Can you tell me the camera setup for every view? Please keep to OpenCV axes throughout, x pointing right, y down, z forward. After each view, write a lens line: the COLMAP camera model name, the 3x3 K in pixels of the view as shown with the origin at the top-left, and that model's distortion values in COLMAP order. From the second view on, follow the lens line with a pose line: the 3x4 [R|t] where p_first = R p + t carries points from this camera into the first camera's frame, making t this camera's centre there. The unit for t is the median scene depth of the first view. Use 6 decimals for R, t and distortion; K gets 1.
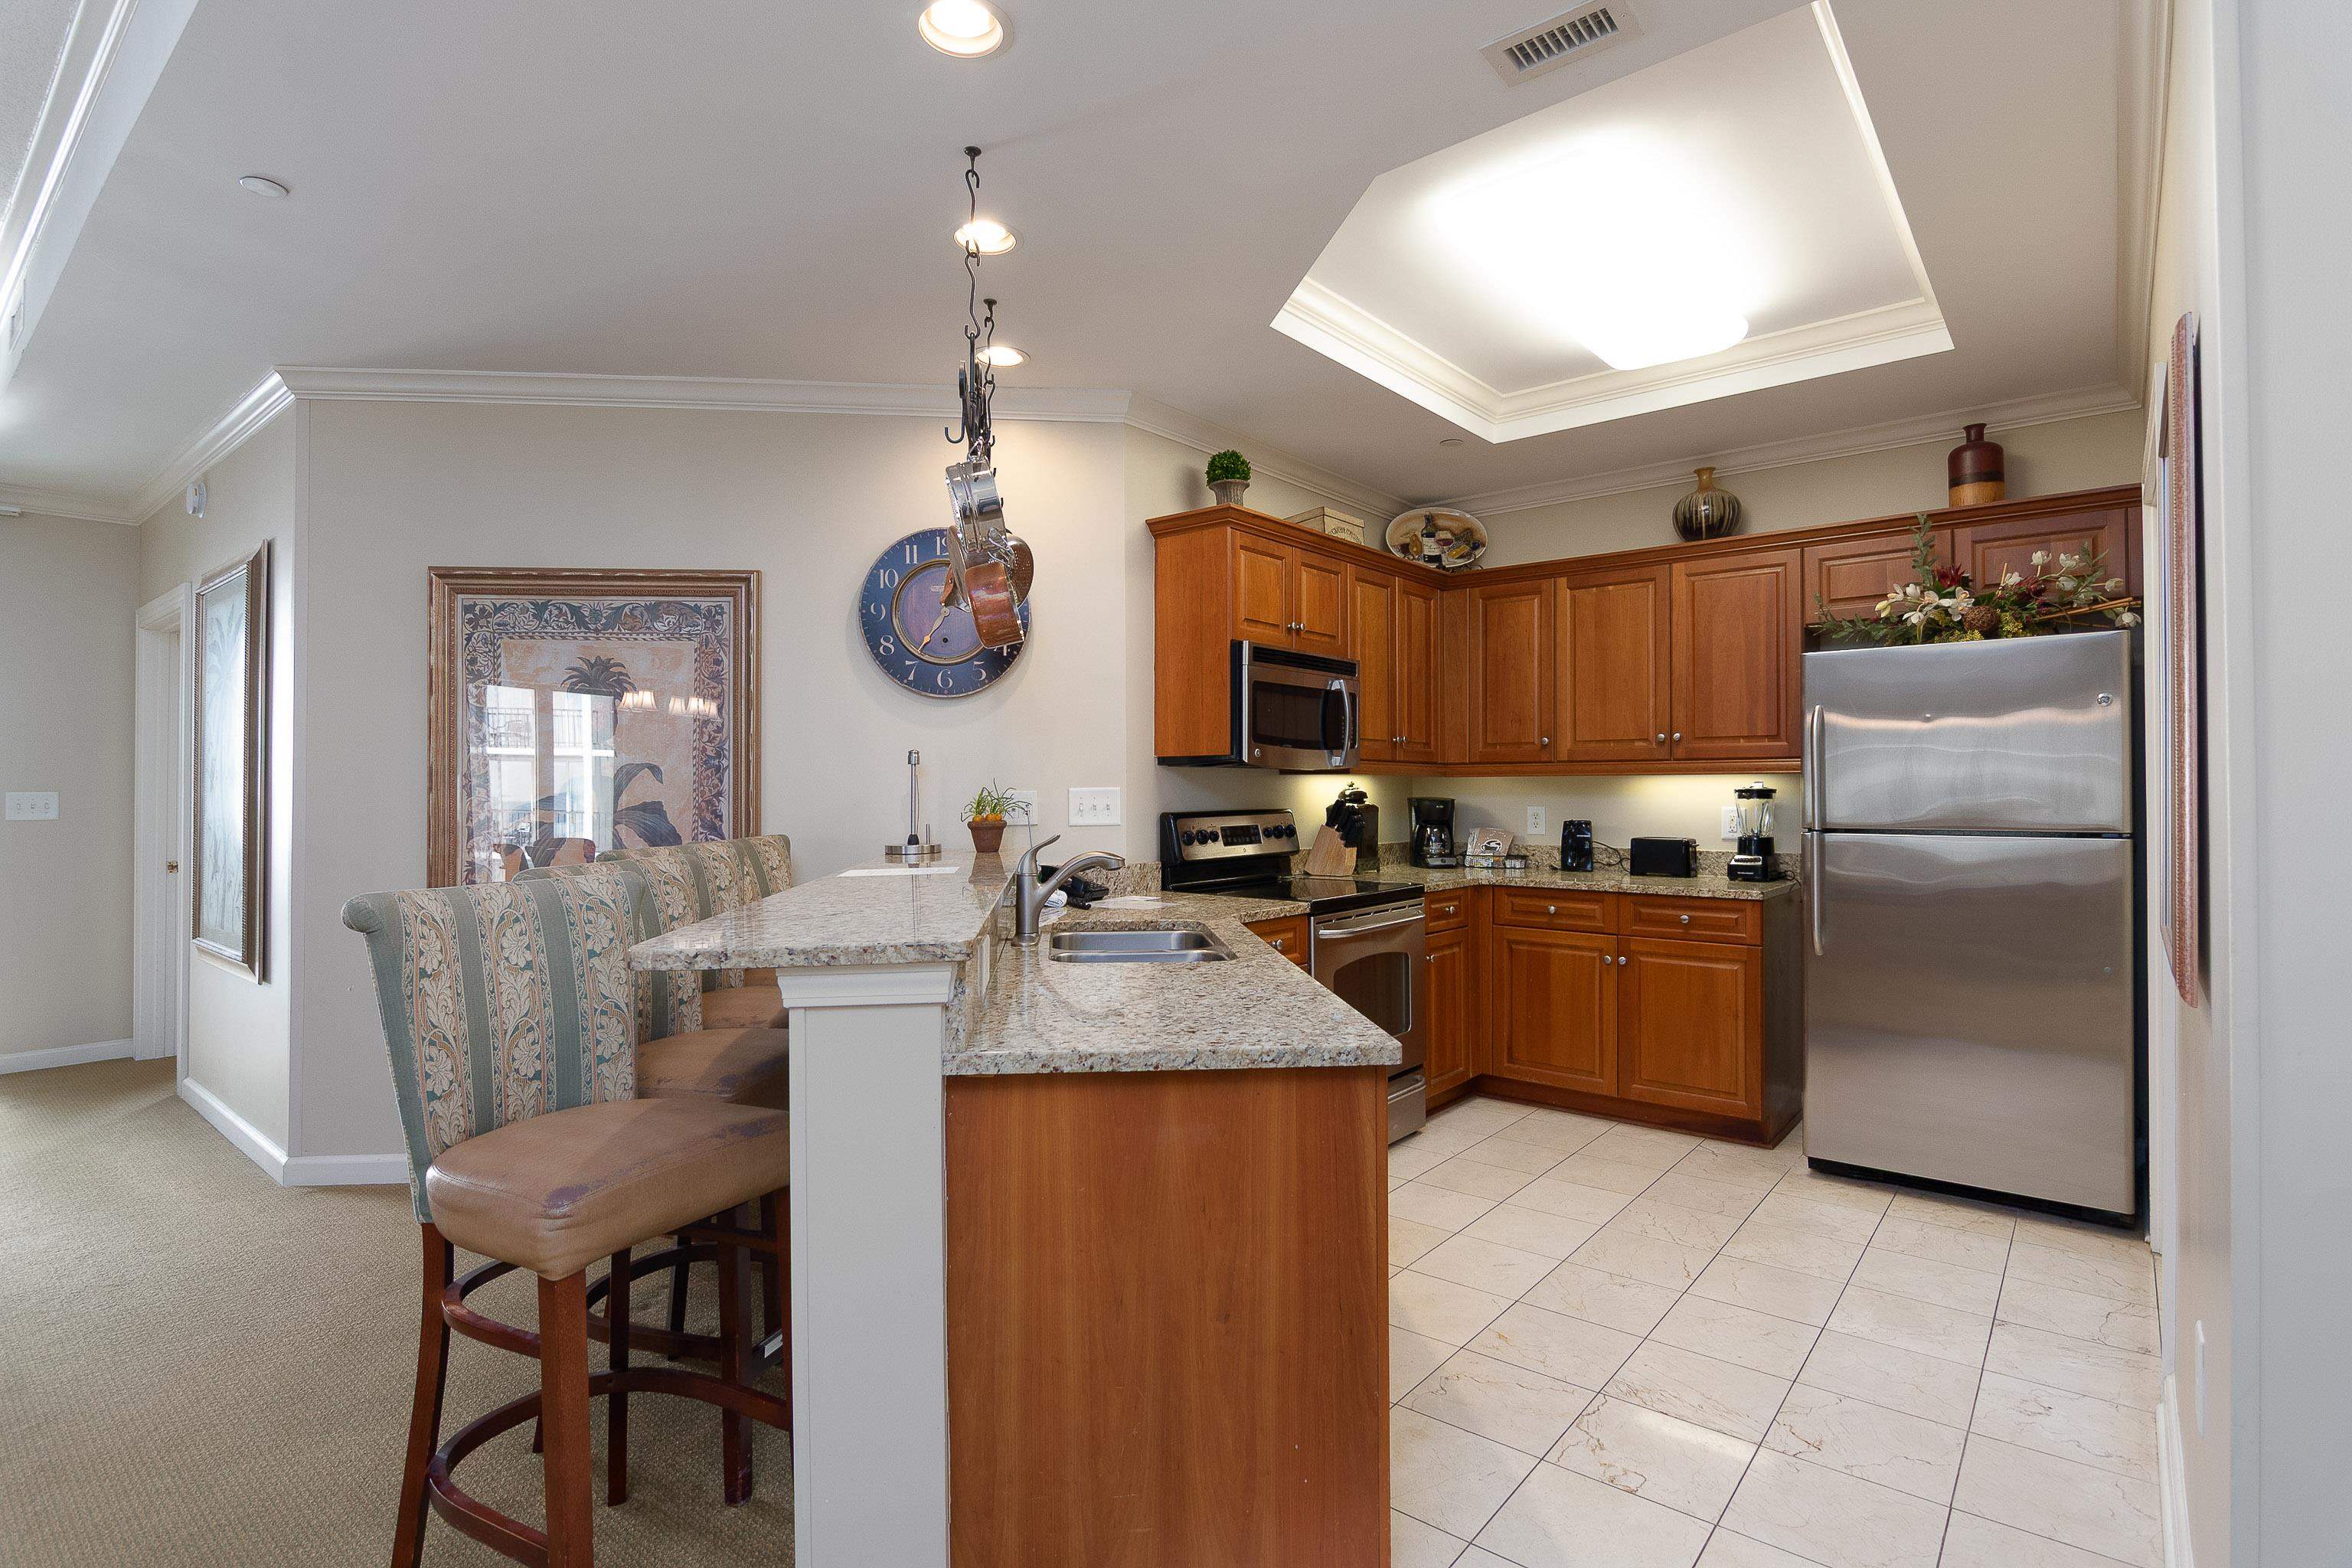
lens RADIAL K [[1149.1, 0, 1174.7], [0, 1149.1, 778.8], [0, 0, 1]] dist [-0.004753, -0.006226]
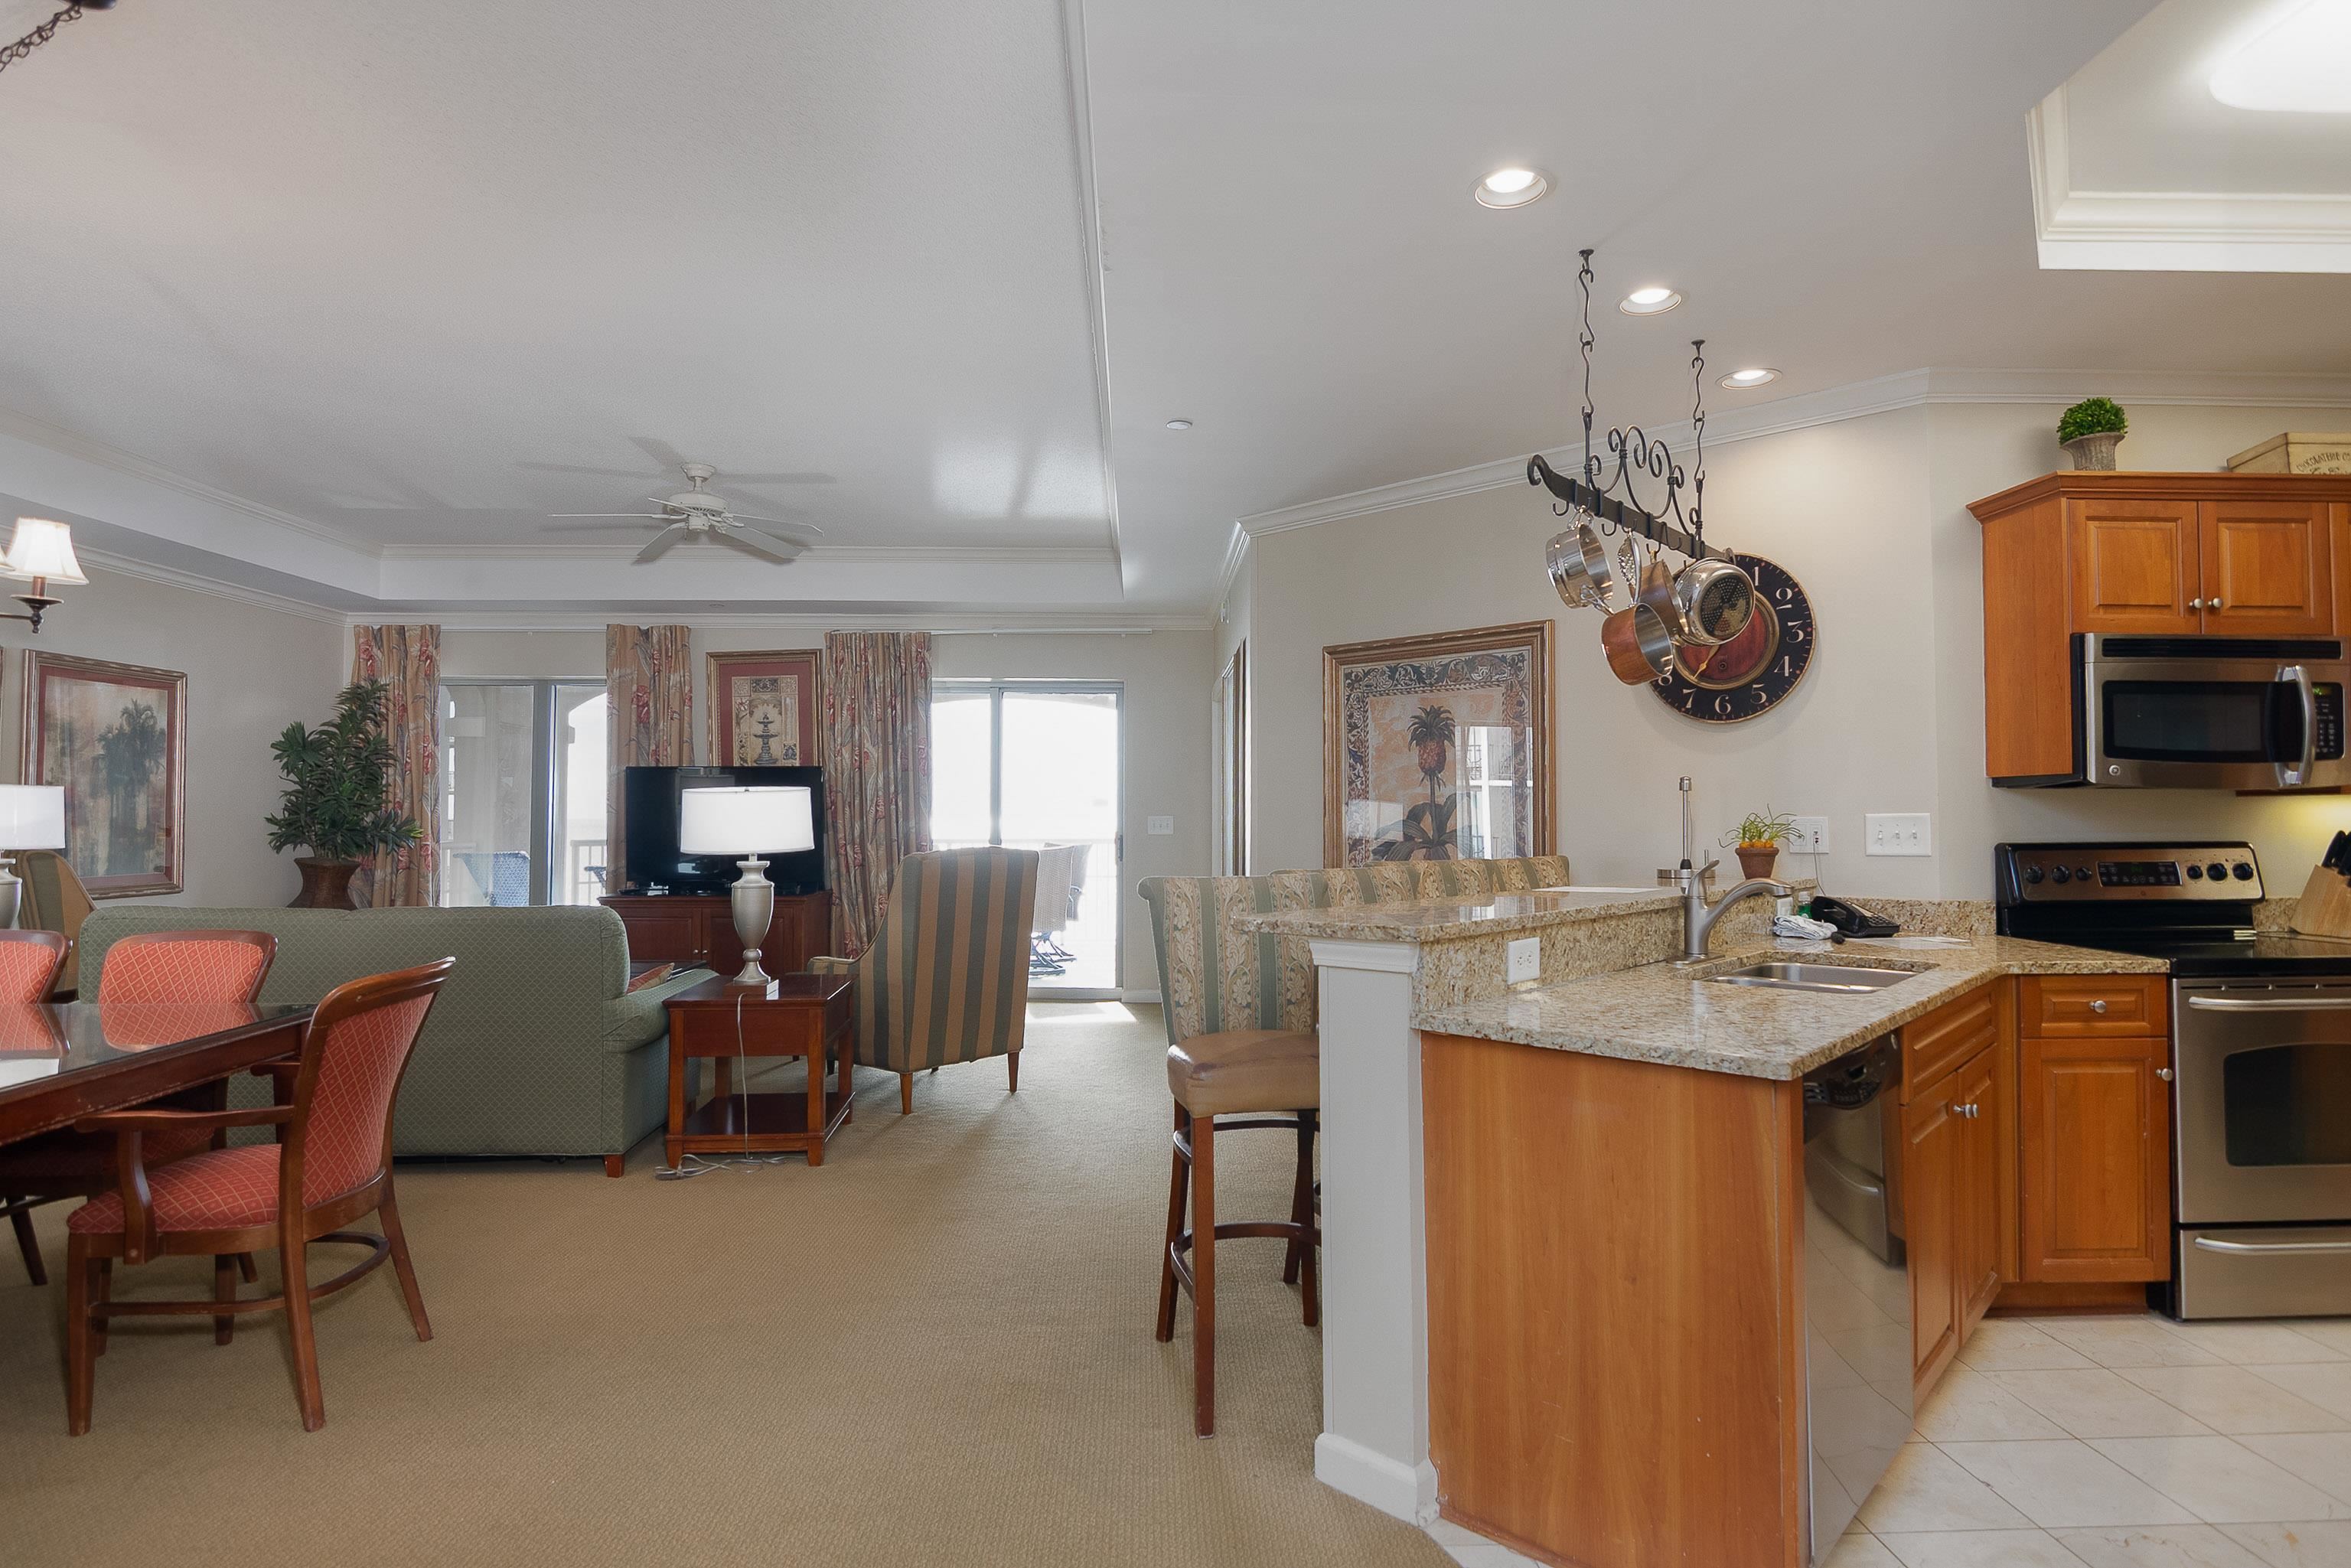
lens RADIAL K [[1221.5, 0, 1155.6], [0, 1221.5, 780.8], [0, 0, 1]] dist [-0.002491, -0.006760]
pose [[0.648082, -0.019271, -0.761327, 0.291243], [0.004754, 0.999763, -0.021260, -0.000459], [0.761556, 0.010159, 0.648020, -0.064243]]
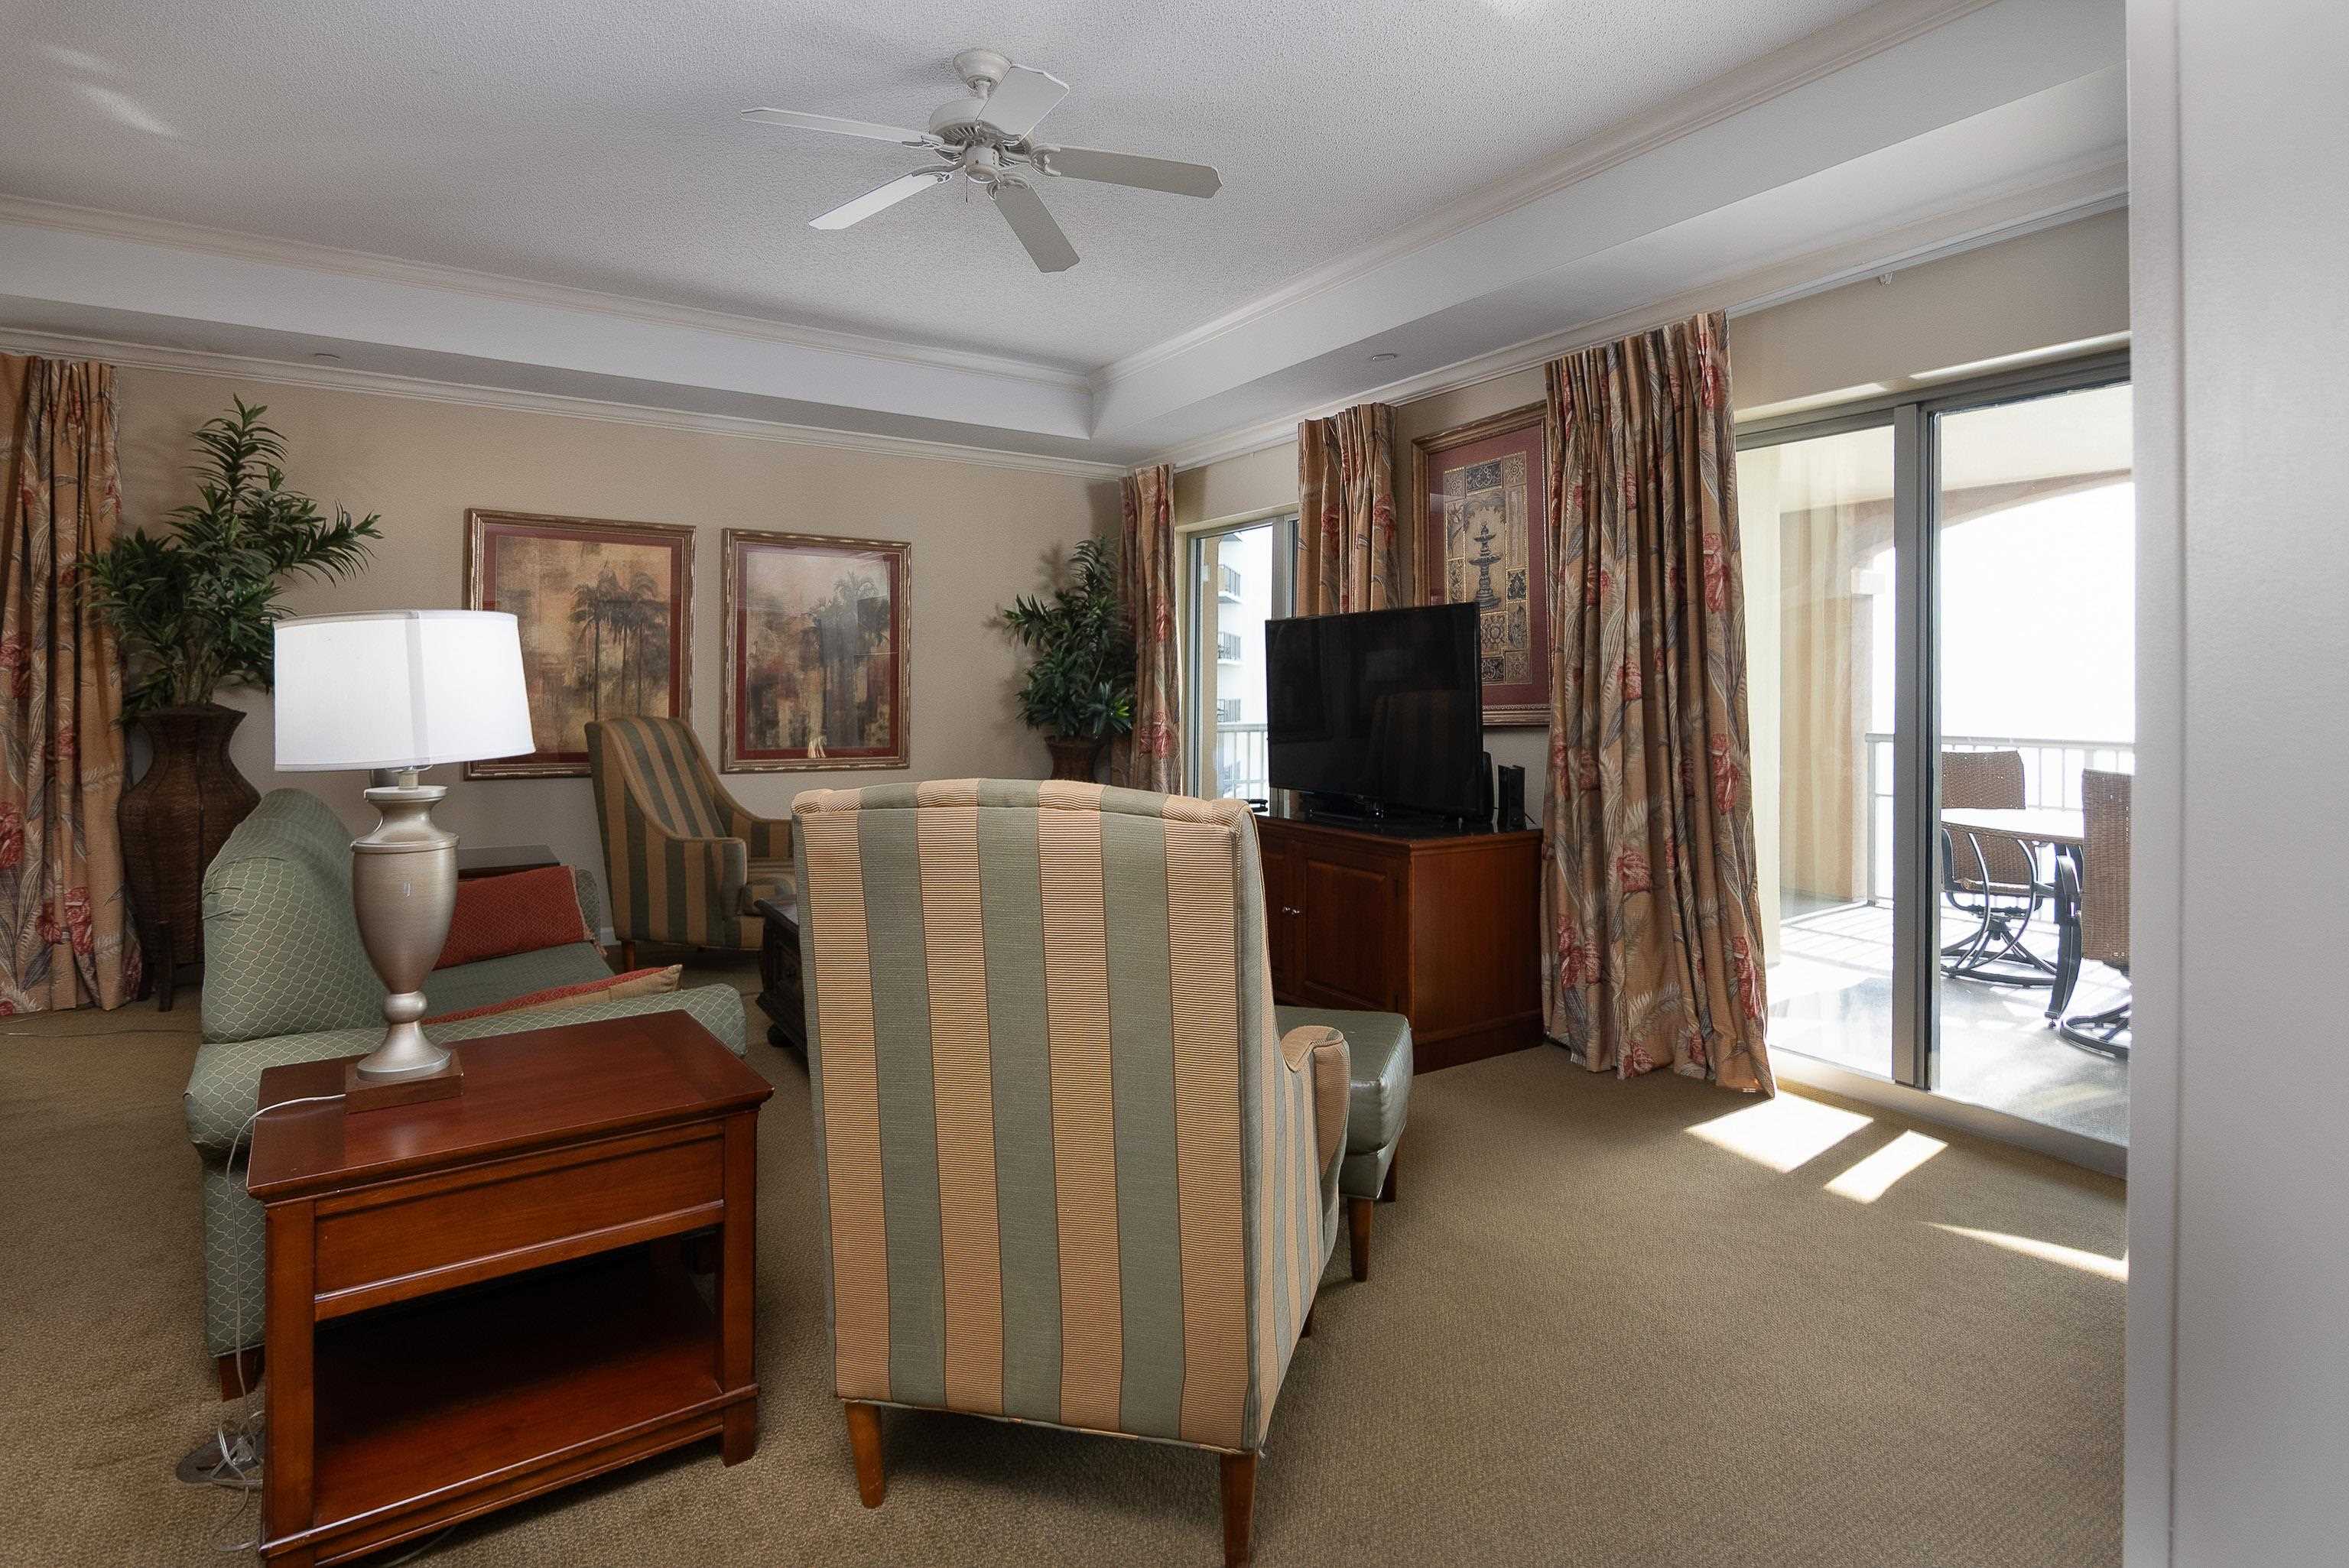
lens RADIAL K [[1147.5, 0, 1157.3], [0, 1147.5, 680.7], [0, 0, 1]] dist [-0.004753, -0.006226]
pose [[-0.317051, -0.011125, -0.948343, -0.539344], [-0.000681, 0.999934, -0.011503, 0.012739], [0.948408, -0.003002, -0.317037, 0.869162]]
